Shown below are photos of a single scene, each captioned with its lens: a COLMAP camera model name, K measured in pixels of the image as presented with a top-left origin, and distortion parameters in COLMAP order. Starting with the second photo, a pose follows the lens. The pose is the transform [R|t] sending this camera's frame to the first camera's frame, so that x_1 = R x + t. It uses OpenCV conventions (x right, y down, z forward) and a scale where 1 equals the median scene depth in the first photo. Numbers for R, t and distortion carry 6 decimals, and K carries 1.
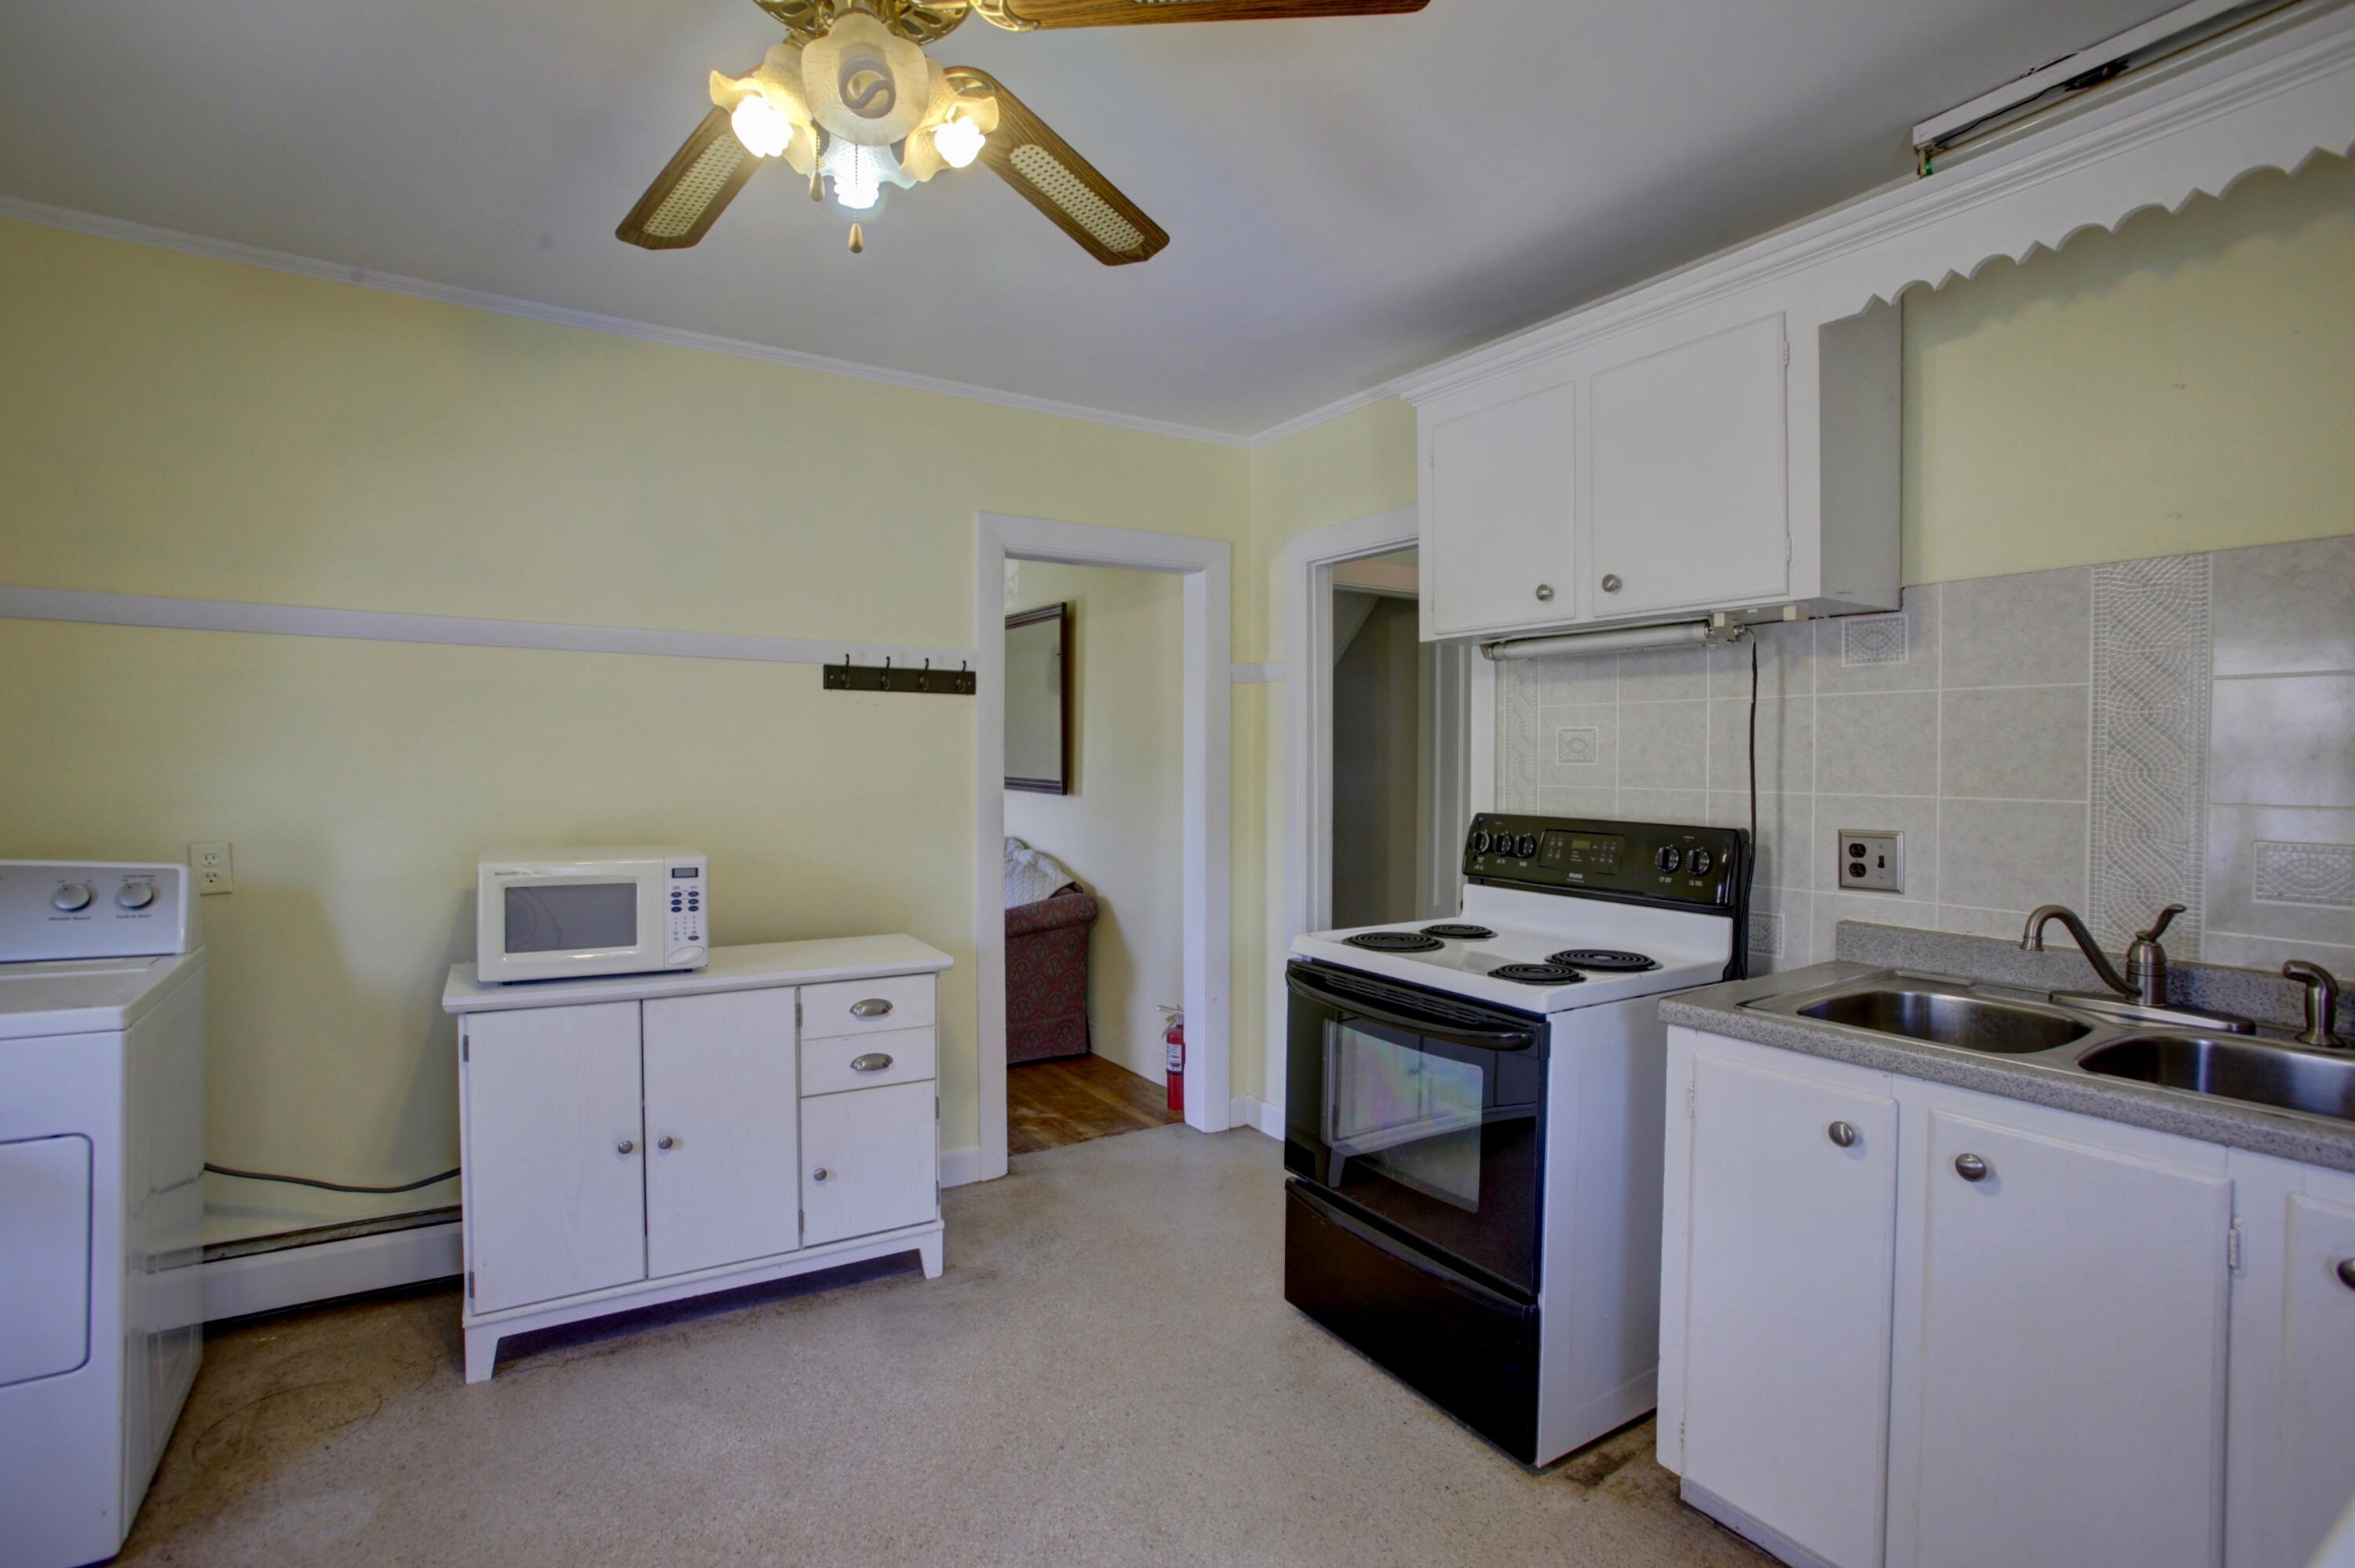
lens RADIAL K [[1110.9, 0, 1179.1], [0, 1110.9, 780.6], [0, 0, 1]] dist [-0.040749, 0.010605]
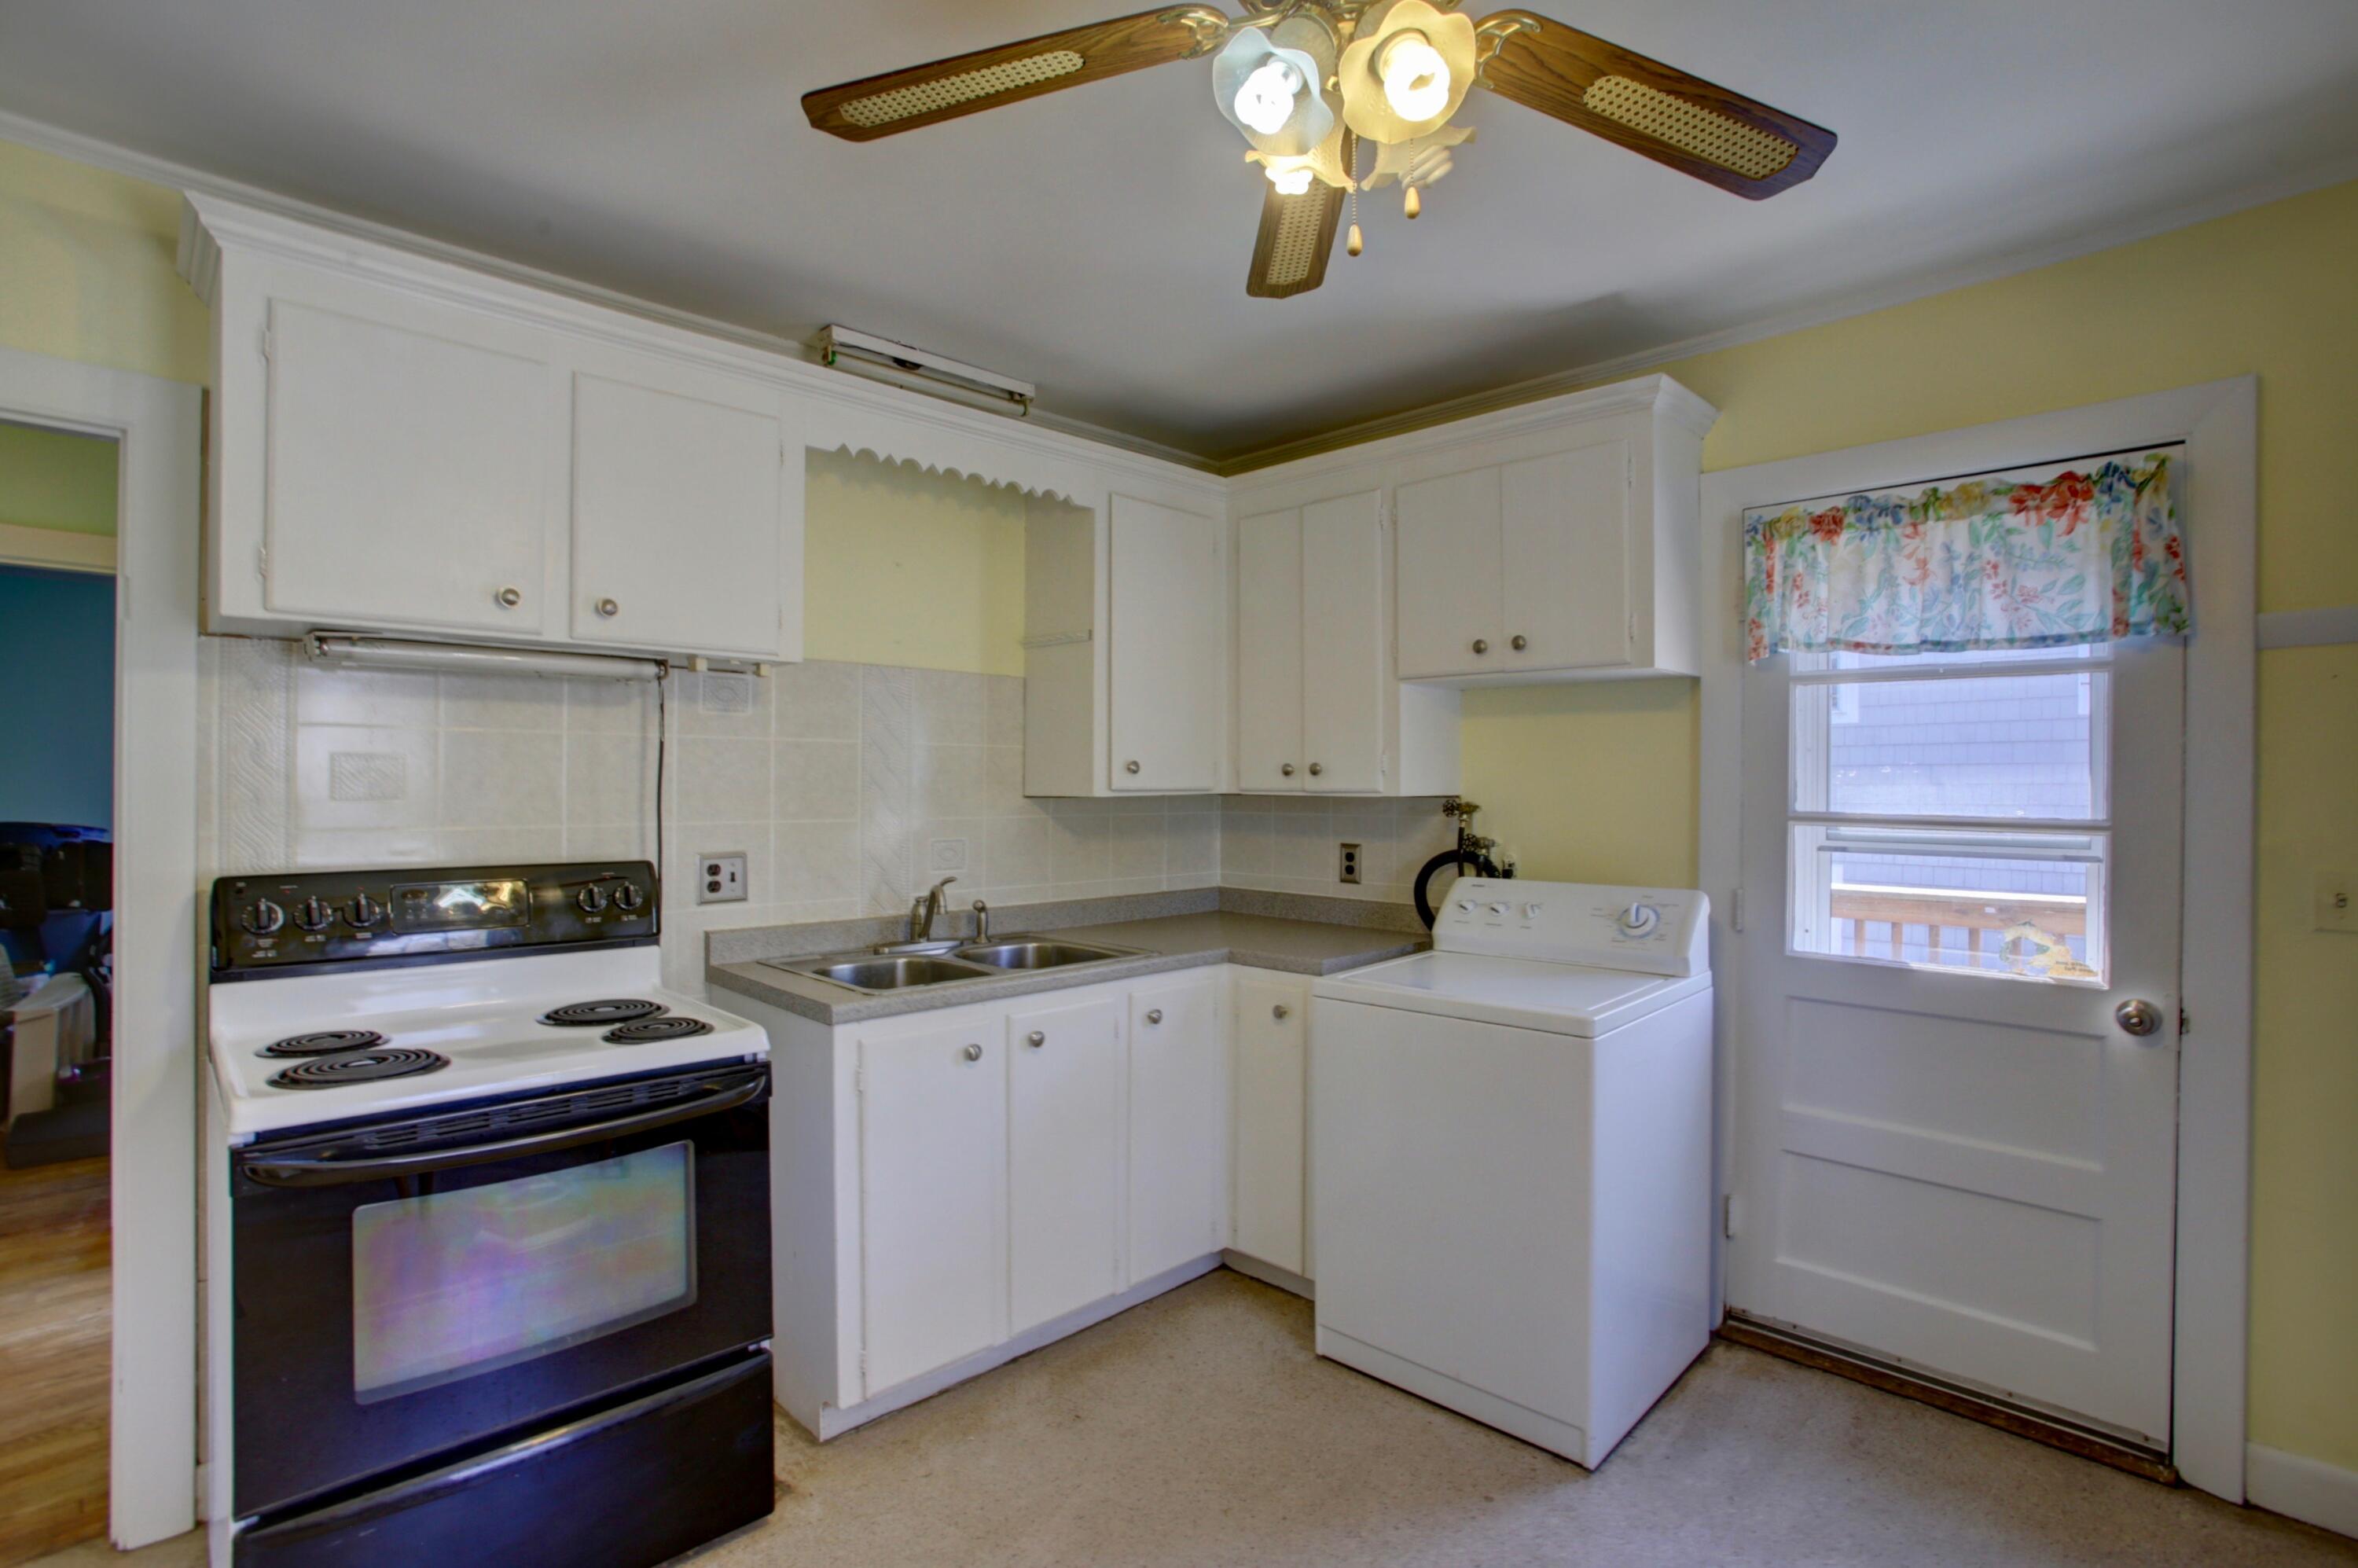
lens RADIAL K [[1112.4, 0, 1170.0], [0, 1112.4, 781.8], [0, 0, 1]] dist [-0.040749, 0.010605]
pose [[-0.199294, 0.004501, 0.979929, -0.649507], [0.020320, 0.999793, -0.000460, -0.021019], [-0.979729, 0.019820, -0.199344, 0.756274]]
